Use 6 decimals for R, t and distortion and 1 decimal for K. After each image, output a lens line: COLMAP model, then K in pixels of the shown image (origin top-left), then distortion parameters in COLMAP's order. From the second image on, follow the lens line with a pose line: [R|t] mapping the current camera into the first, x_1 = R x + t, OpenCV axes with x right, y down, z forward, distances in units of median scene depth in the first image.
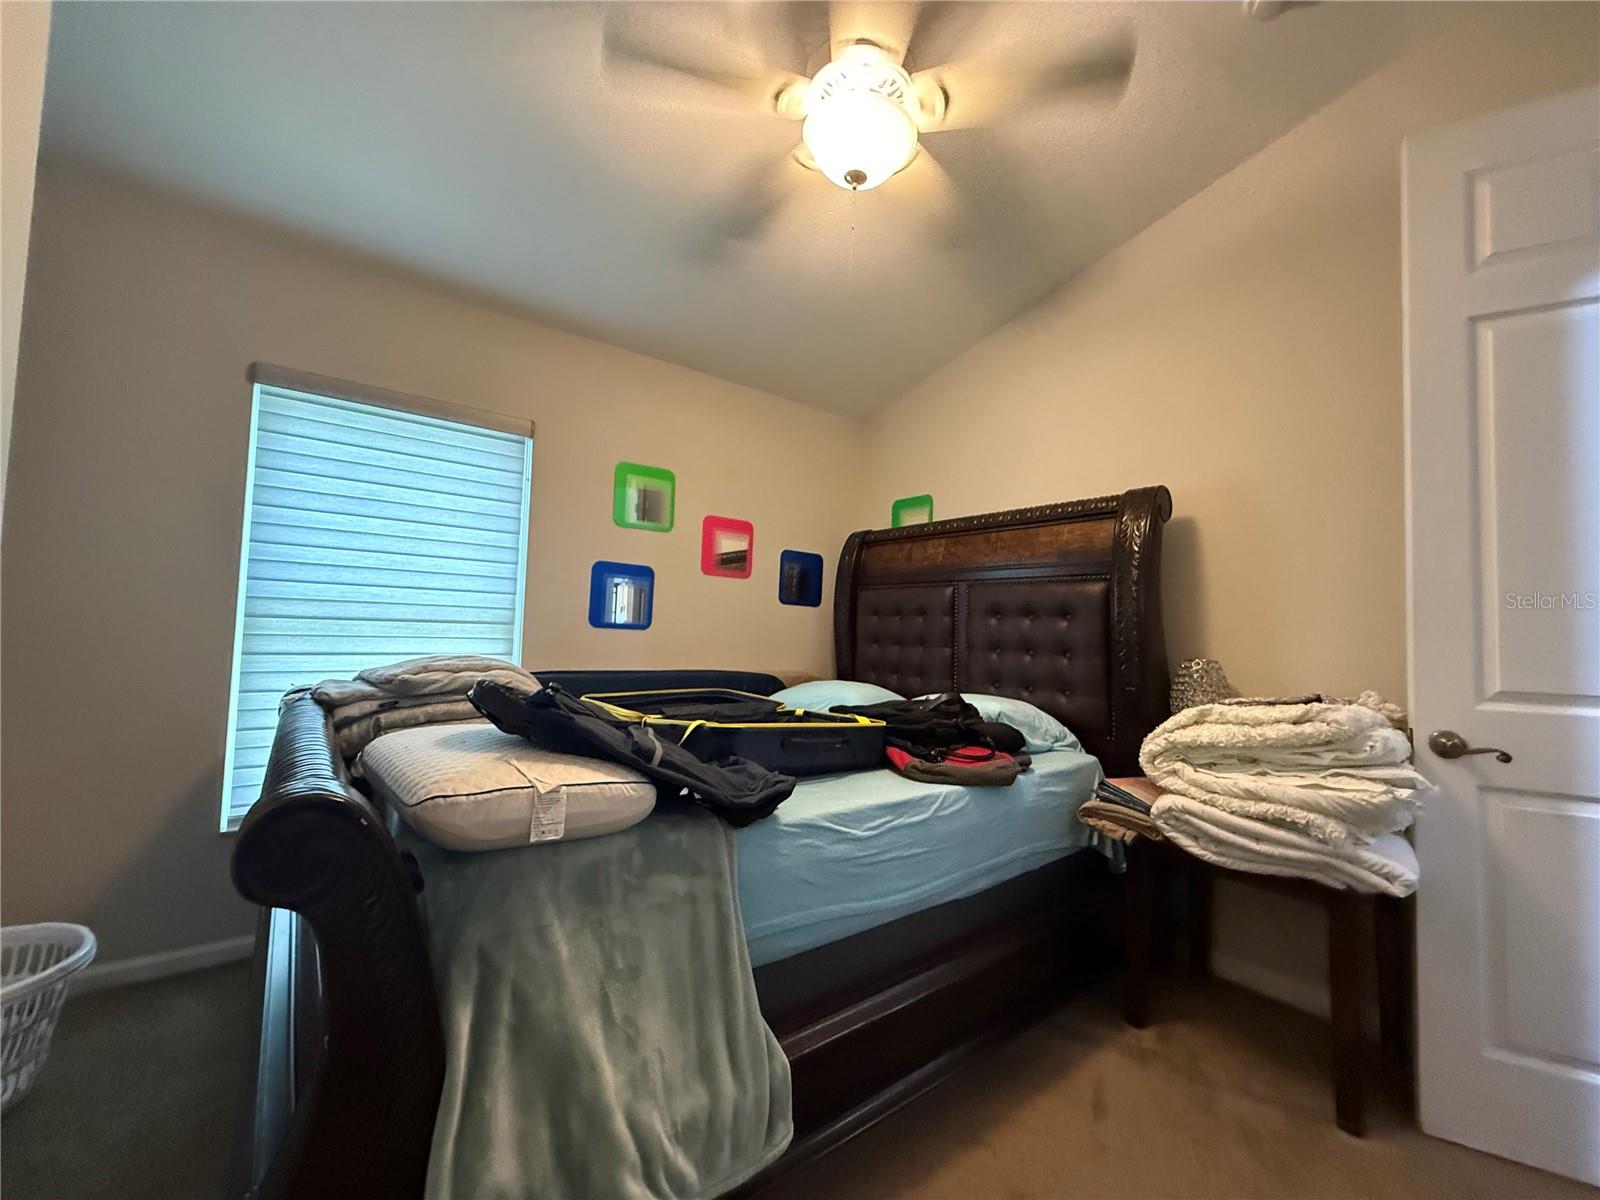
lens RADIAL K [[640.1, 0, 801.5], [0, 640.1, 600.6], [0, 0, 1]] dist [-0.001024, 0.000001]
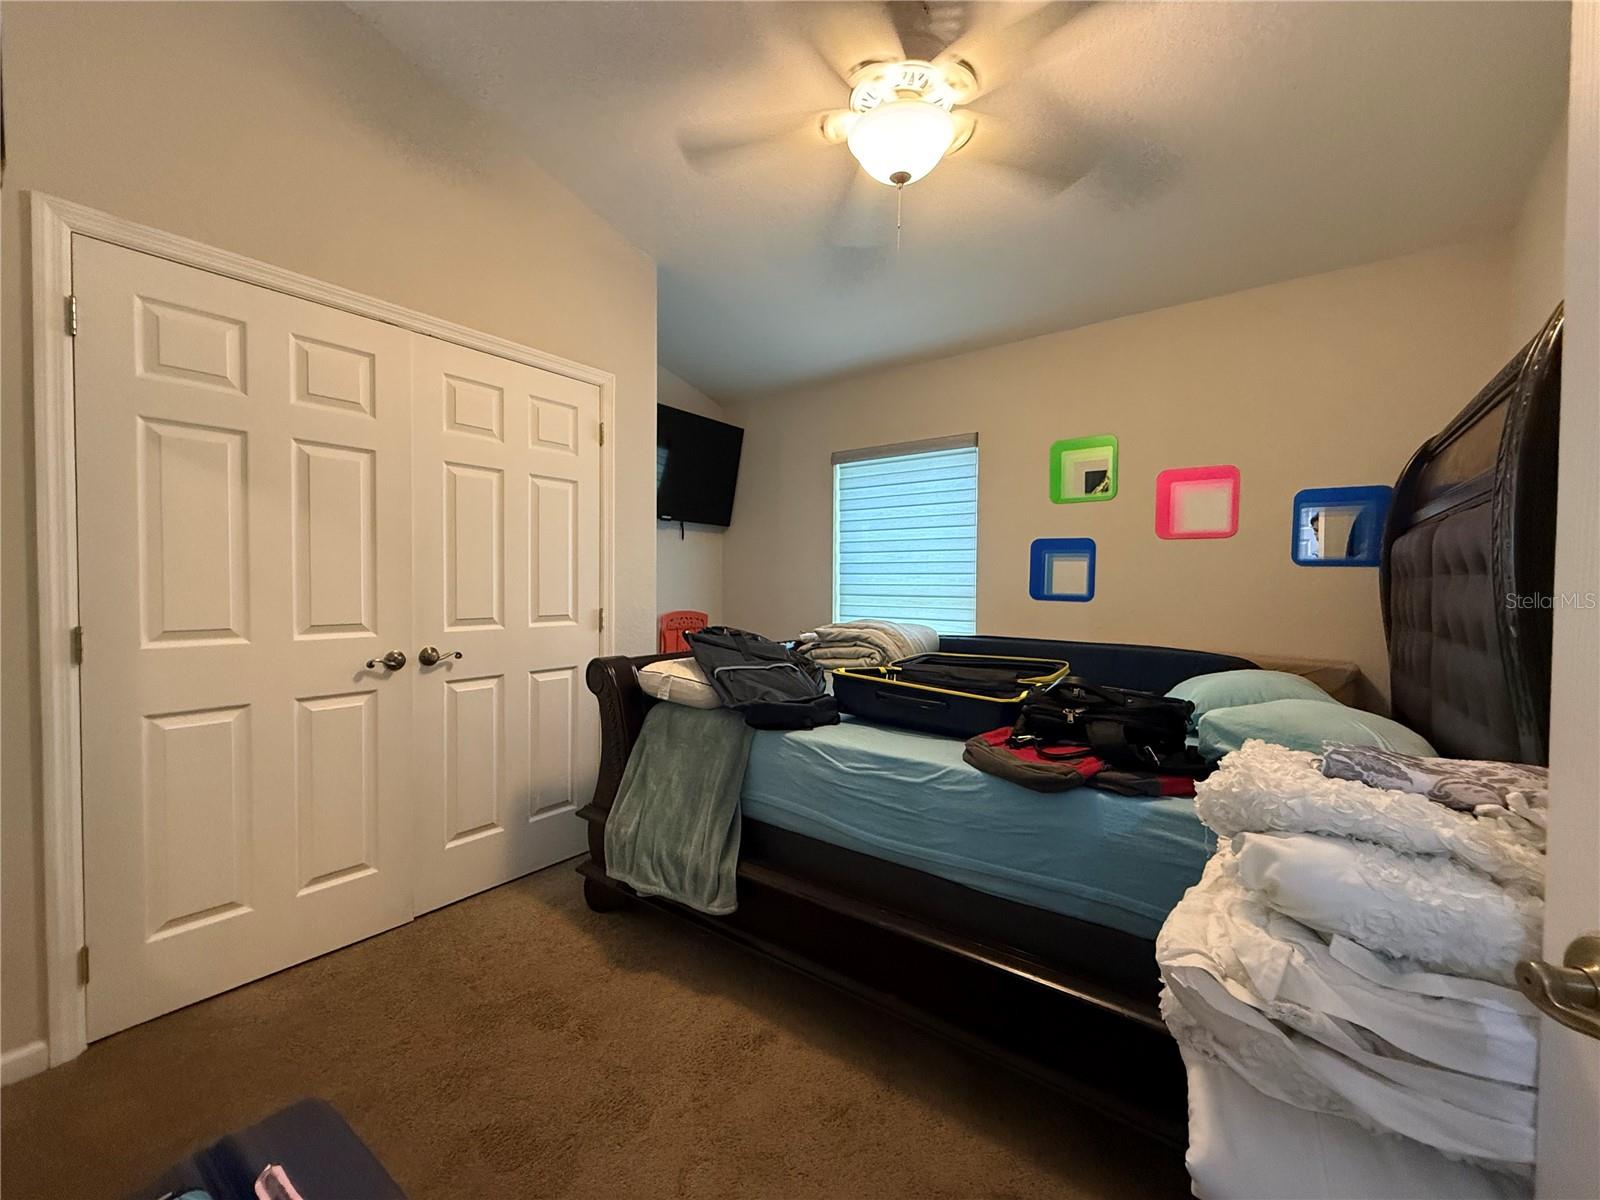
lens RADIAL K [[640.1, 0, 799.9], [0, 640.1, 600.2], [0, 0, 1]] dist [-0.001024, 0.000001]
pose [[0.264492, -0.006747, -0.964364, 1.043720], [0.045252, 0.998961, 0.005422, 0.030112], [0.963326, -0.045073, 0.264523, 0.514006]]
